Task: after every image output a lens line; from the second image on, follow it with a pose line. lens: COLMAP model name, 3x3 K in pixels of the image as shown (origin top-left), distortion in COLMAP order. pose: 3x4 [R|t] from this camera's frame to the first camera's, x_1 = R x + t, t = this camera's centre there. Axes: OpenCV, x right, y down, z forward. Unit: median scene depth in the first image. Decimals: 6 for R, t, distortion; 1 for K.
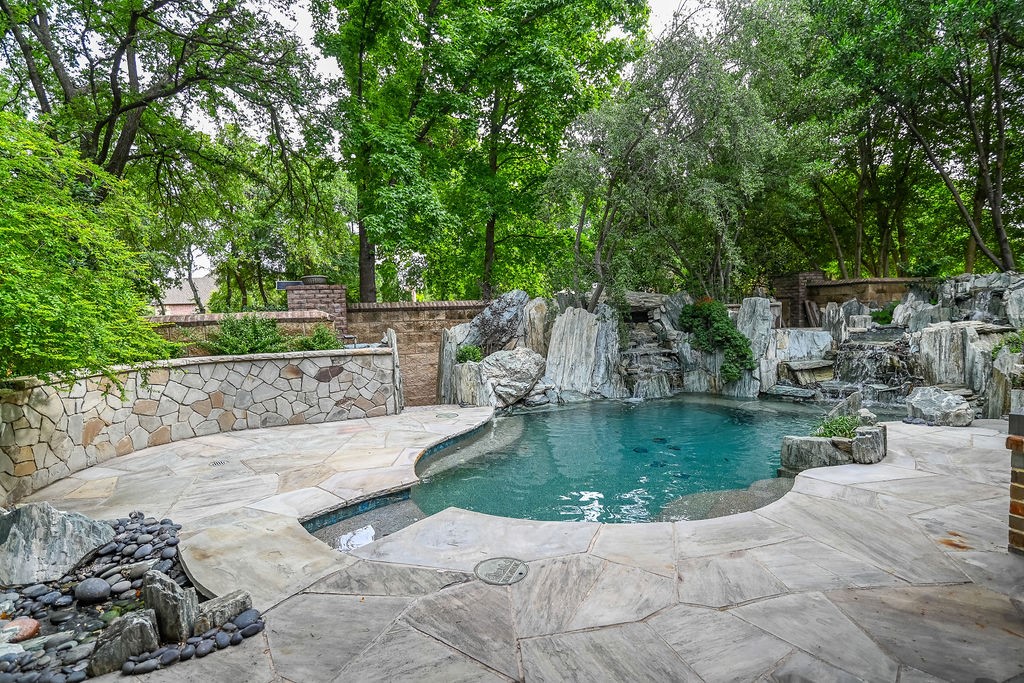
lens RADIAL K [[541.9, 0, 513.2], [0, 541.9, 342.0], [0, 0, 1]] dist [-0.011367, 0.004548]
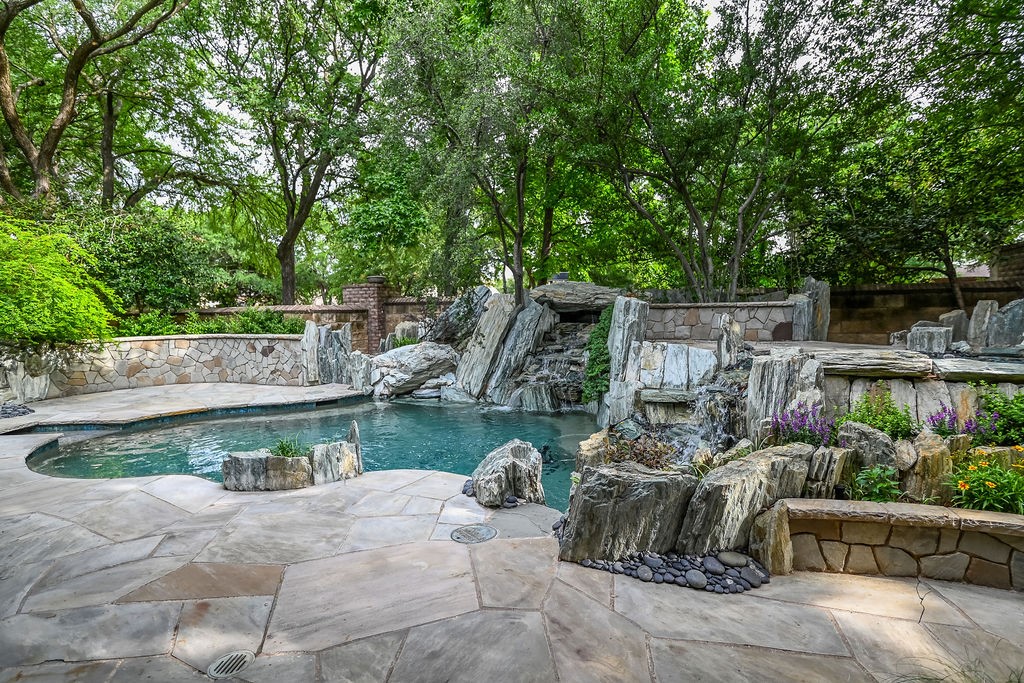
lens RADIAL K [[541.9, 0, 494.7], [0, 541.9, 343.5], [0, 0, 1]] dist [-0.011367, 0.004548]
pose [[0.692110, 0.069948, -0.718395, 0.962158], [-0.045071, 0.997539, 0.053706, -0.056564], [0.720384, -0.004792, 0.693559, 0.397554]]
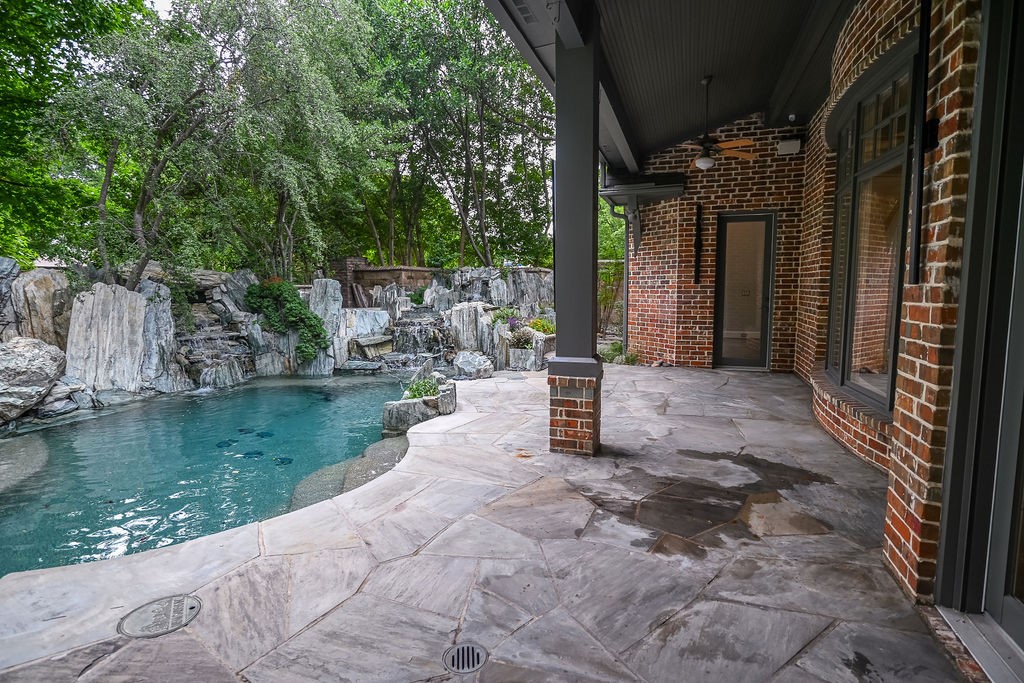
lens RADIAL K [[541.9, 0, 521.2], [0, 541.9, 342.1], [0, 0, 1]] dist [-0.011367, 0.004548]
pose [[0.619159, -0.054710, 0.783357, -0.148201], [0.030274, 0.998491, 0.045806, 0.003294], [-0.784682, -0.004646, 0.619882, 0.055827]]
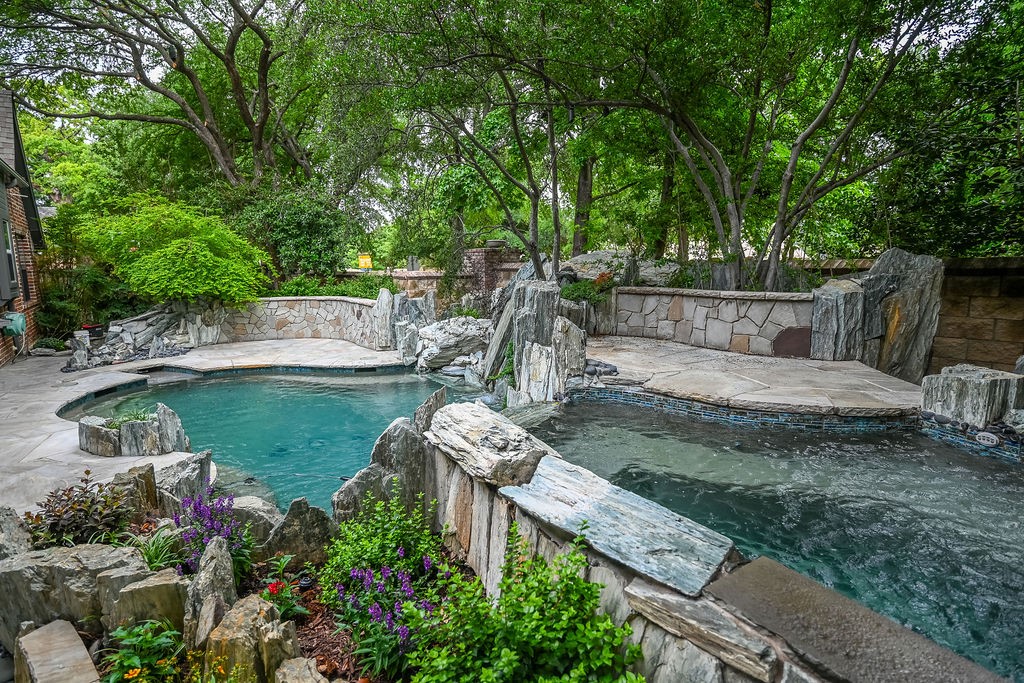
lens RADIAL K [[541.9, 0, 503.6], [0, 541.9, 341.7], [0, 0, 1]] dist [-0.011367, 0.004548]
pose [[0.215407, 0.170406, -0.961541, 1.107092], [-0.048795, 0.985305, 0.163686, -0.123871], [0.975304, 0.011659, 0.220557, 0.943592]]
